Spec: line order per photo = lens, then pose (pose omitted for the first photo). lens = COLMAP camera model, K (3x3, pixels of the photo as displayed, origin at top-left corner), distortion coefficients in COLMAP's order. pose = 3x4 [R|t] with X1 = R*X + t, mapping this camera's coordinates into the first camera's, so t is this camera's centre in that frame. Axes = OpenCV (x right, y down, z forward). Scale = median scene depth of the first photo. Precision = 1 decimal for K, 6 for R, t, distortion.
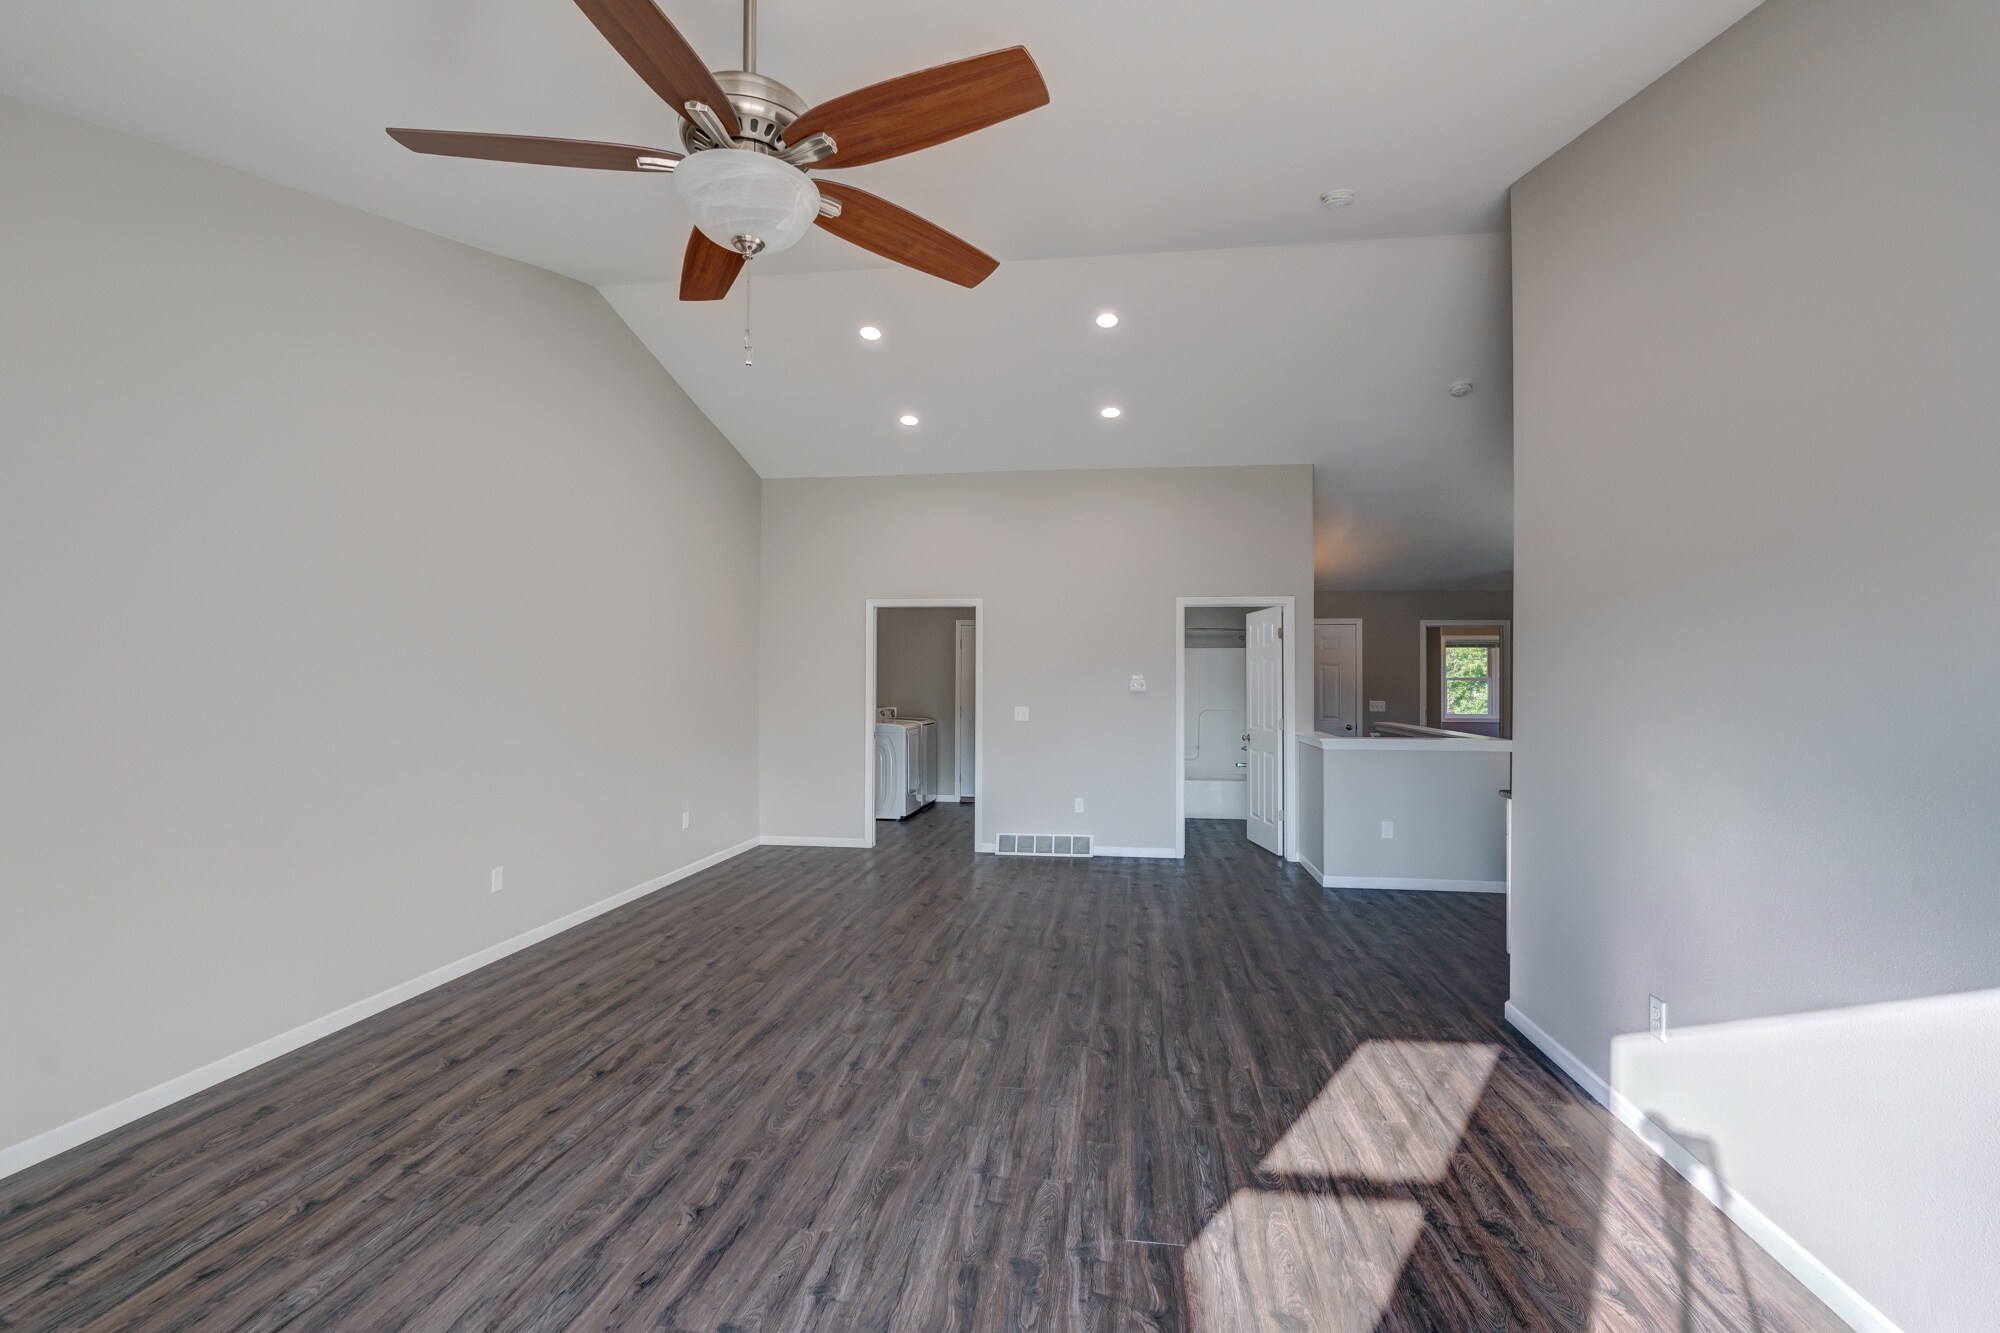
lens RADIAL K [[895.0, 0, 1000.0], [0, 895.0, 666.5], [0, 0, 1]] dist [0.000236, 0.000197]
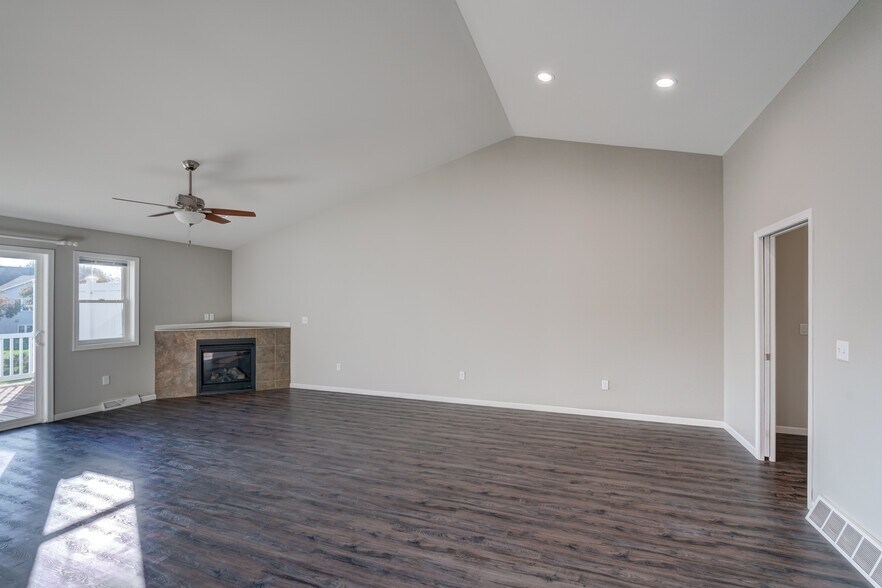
lens RADIAL K [[387.5, 0, 443.1], [0, 387.5, 308.2], [0, 0, 1]] dist [0.000240, 0.000527]
pose [[-0.222658, 0.003496, -0.974890, 0.707551], [0.015769, 0.999876, -0.000016, 0.022206], [0.974769, -0.015377, -0.222685, 1.306686]]
